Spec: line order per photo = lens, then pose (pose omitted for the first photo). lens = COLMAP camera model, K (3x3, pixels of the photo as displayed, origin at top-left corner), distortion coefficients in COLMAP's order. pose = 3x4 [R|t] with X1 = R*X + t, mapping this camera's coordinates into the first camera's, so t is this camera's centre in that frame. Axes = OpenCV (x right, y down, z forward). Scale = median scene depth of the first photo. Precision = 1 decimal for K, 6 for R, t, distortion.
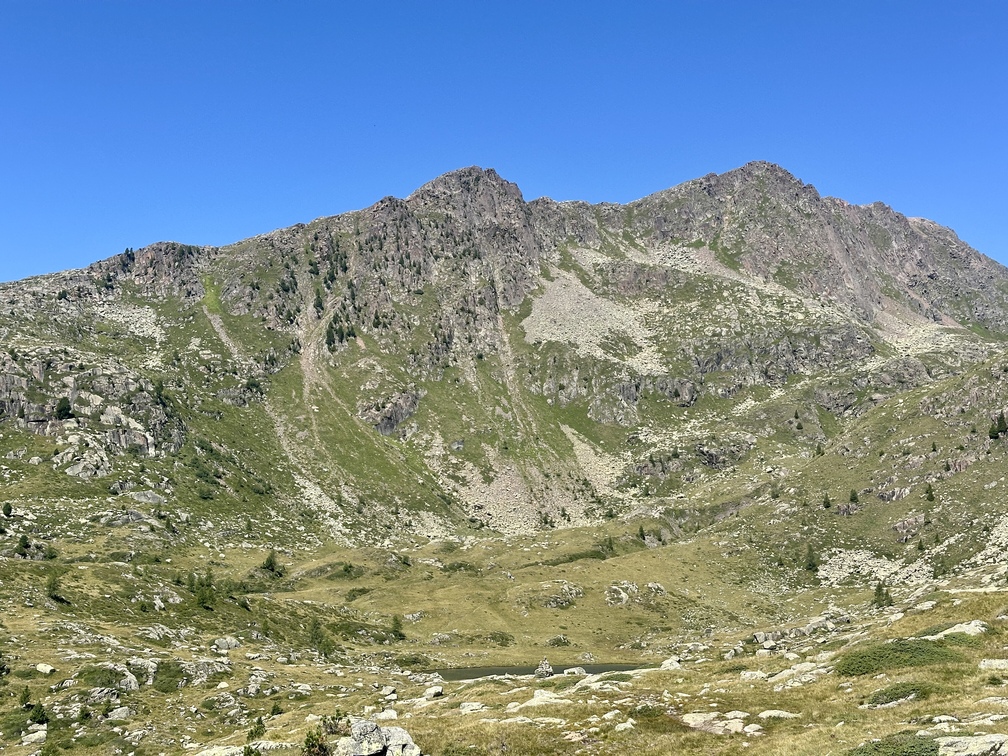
lens RADIAL K [[1388.9, 0, 517.3], [0, 1388.9, 360.3], [0, 0, 1]] dist [0.127057, 0.000000]
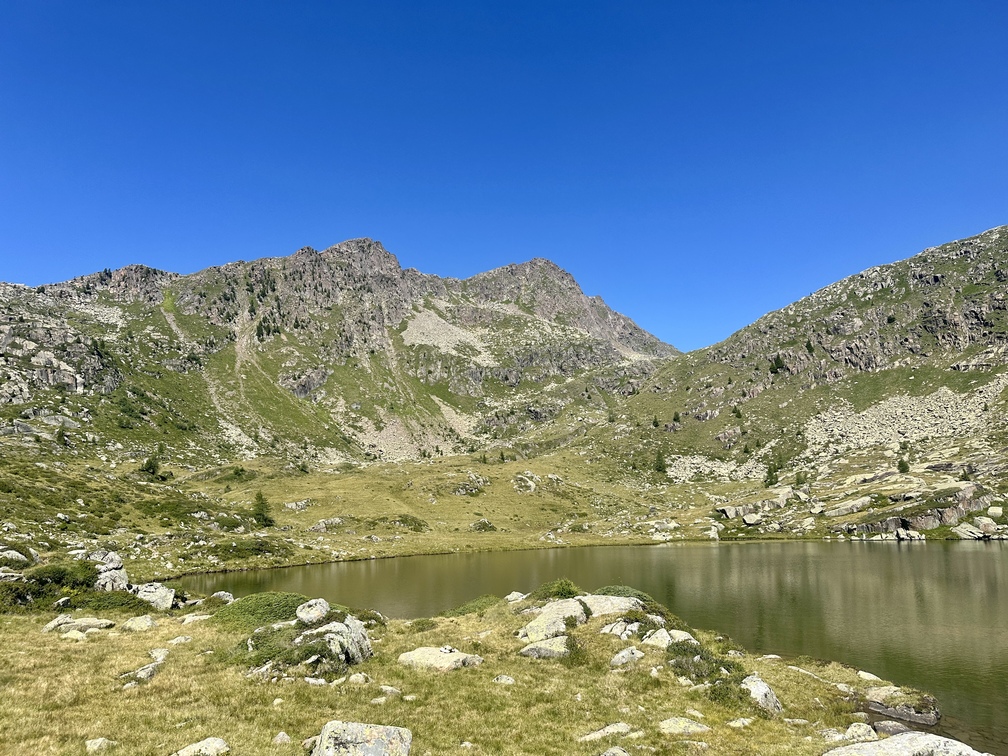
lens RADIAL K [[698.3, 0, 500.7], [0, 698.3, 379.2], [0, 0, 1]] dist [0.077890, -0.097366]
pose [[0.987223, 0.000154, 0.159342, -0.011900], [0.007403, 0.998876, -0.046829, 0.066260], [-0.159170, 0.047410, 0.986112, 0.292323]]
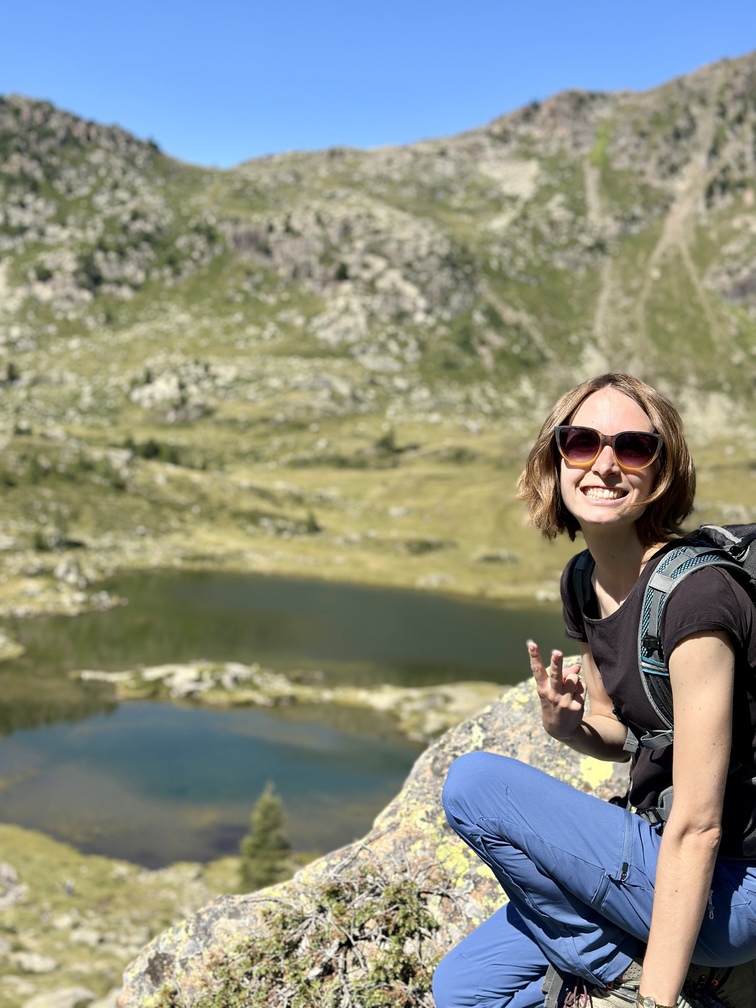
lens RADIAL K [[1388.9, 0, 364.9], [0, 1388.9, 523.8], [0, 0, 1]] dist [0.127057, 0.000000]
pose [[0.816408, 0.130089, -0.562632, 0.232838], [0.001513, 0.973811, 0.227356, -0.015163], [0.577473, -0.186467, 0.794830, 0.105162]]
